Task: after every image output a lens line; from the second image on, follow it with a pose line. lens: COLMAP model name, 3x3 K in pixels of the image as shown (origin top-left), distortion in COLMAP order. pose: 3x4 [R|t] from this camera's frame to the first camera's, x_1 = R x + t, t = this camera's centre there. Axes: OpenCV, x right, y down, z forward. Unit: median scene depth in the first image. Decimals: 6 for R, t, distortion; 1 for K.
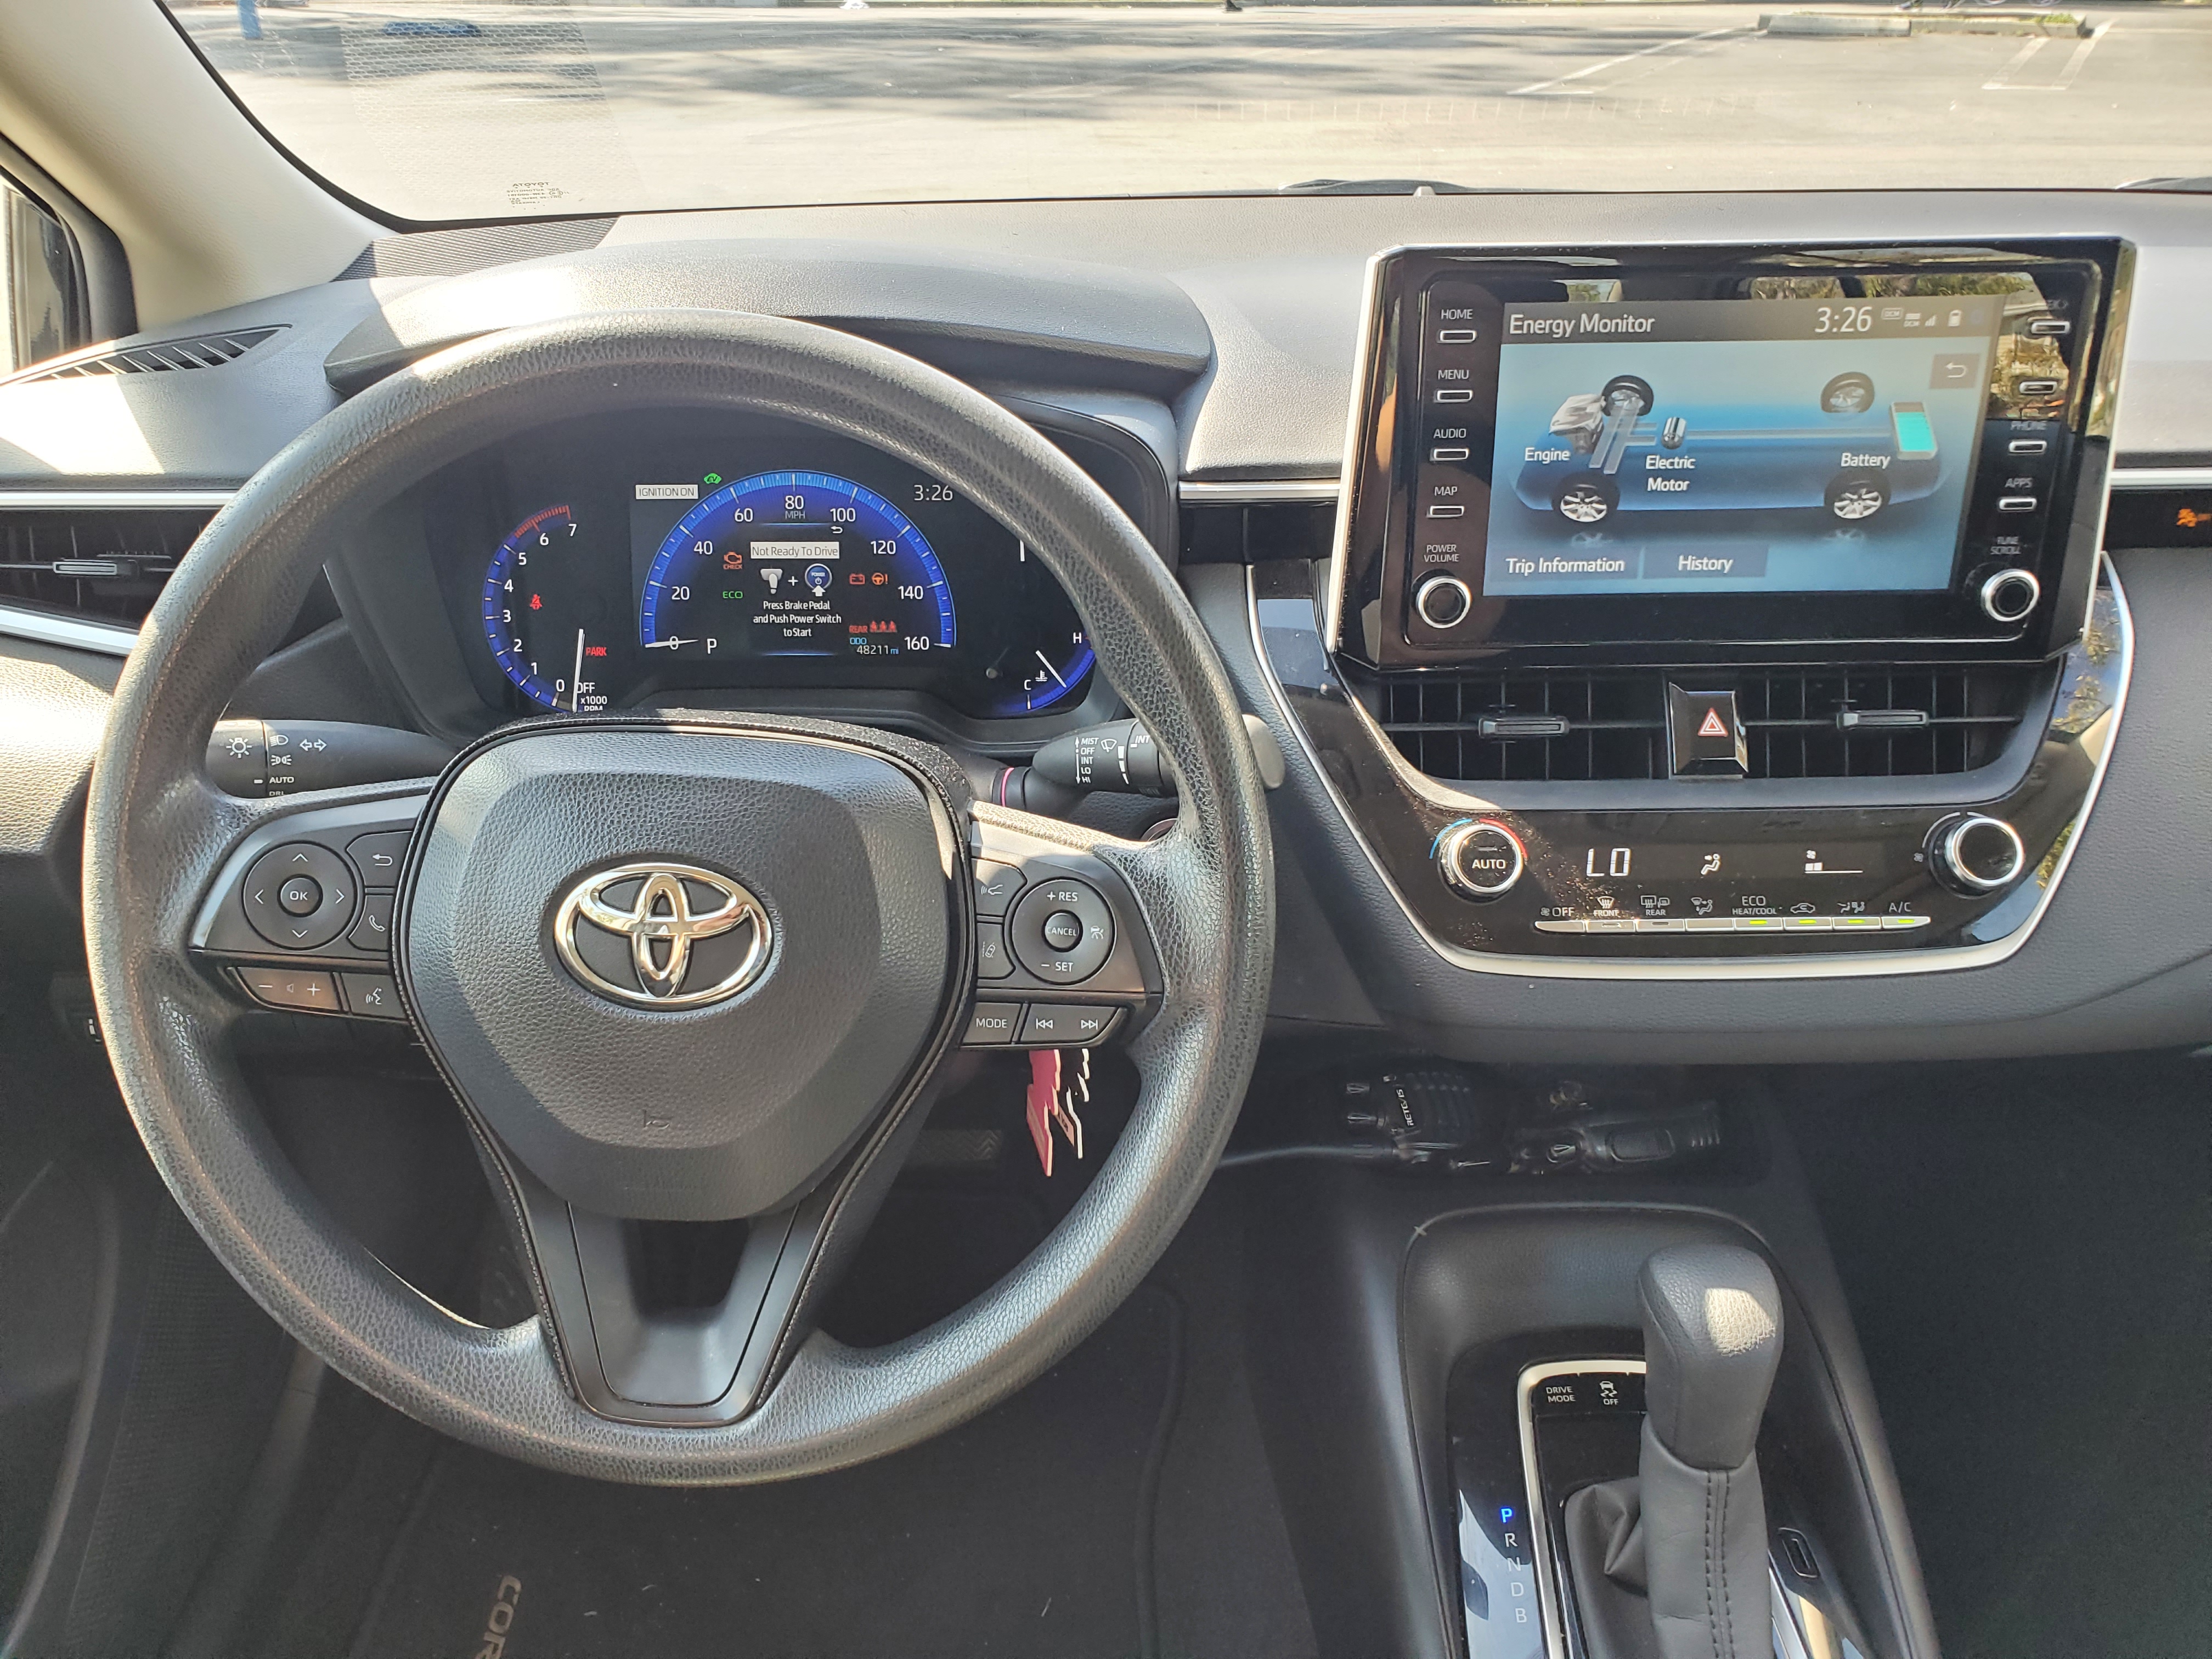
lens RADIAL K [[2073.5, 0, 1070.1], [0, 2073.5, 946.3], [0, 0, 1]] dist [0.106980, -0.241746]
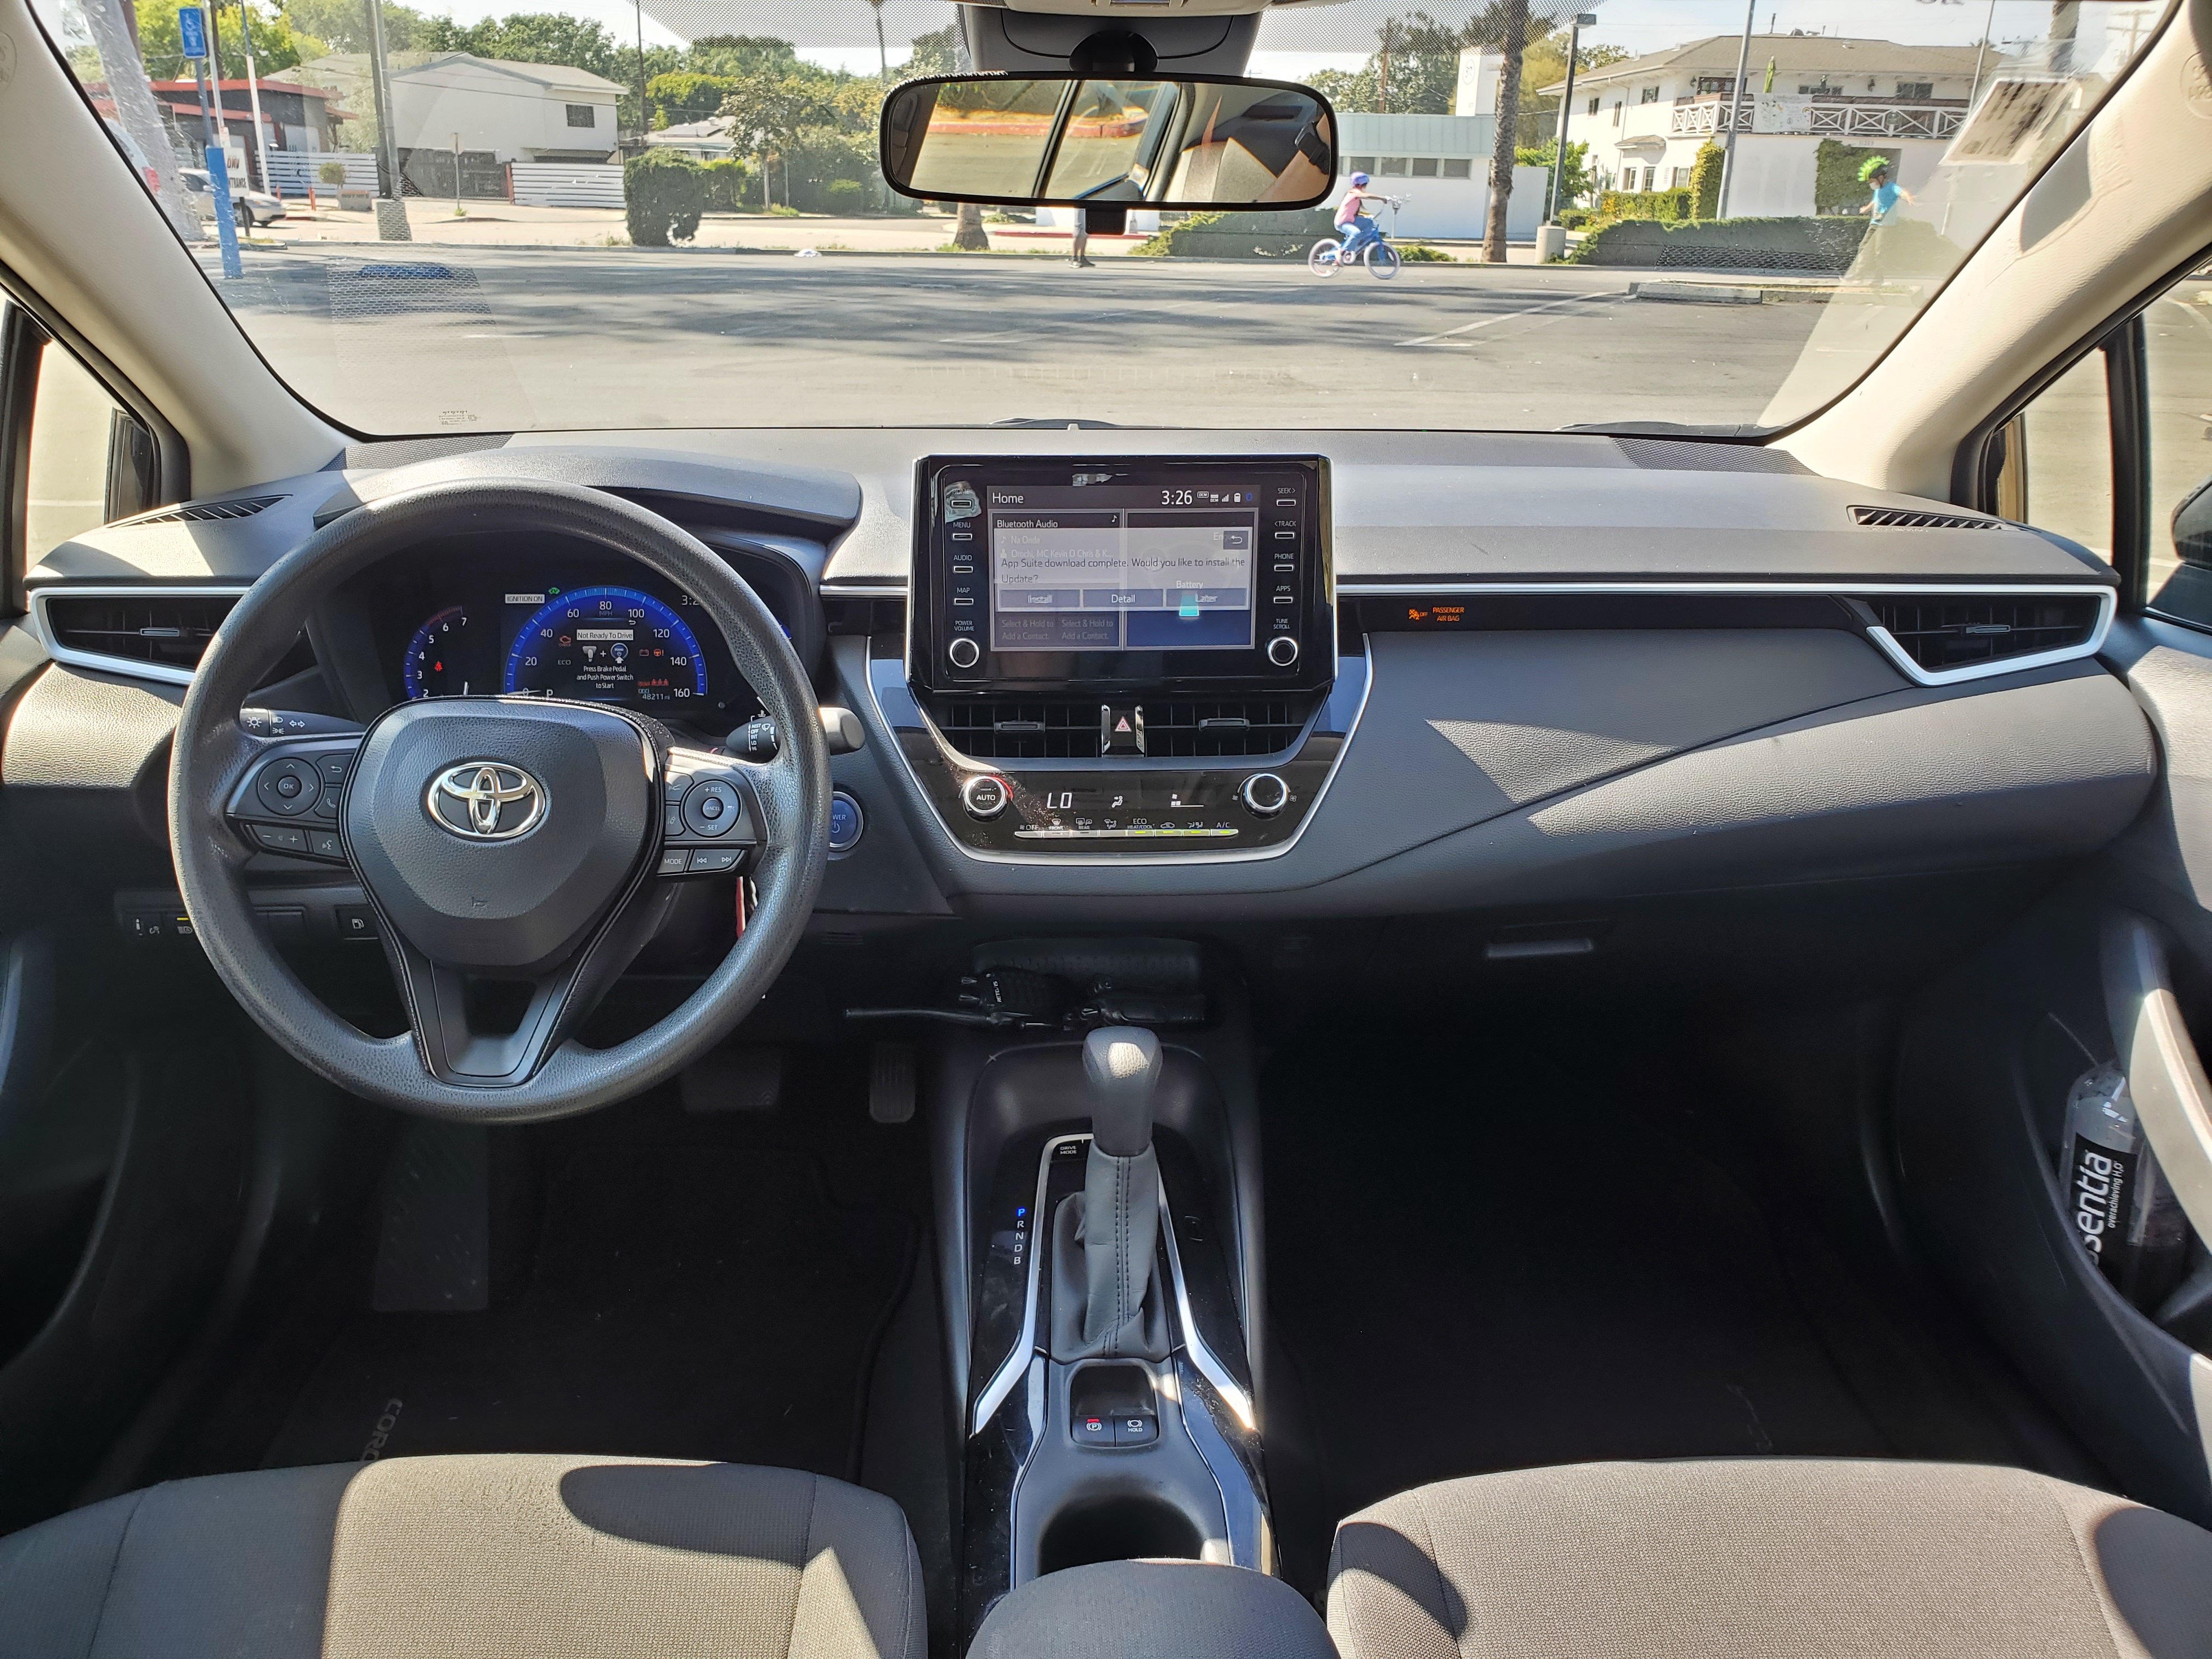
lens RADIAL K [[2005.5, 0, 1106.0], [0, 2005.5, 829.5], [0, 0, 1]] dist [0.006394, 0.002489]
pose [[0.998384, 0.004024, 0.056677, 0.204071], [0.004312, 0.989247, -0.146194, 0.227551], [-0.056656, 0.146202, 0.987631, -0.637301]]
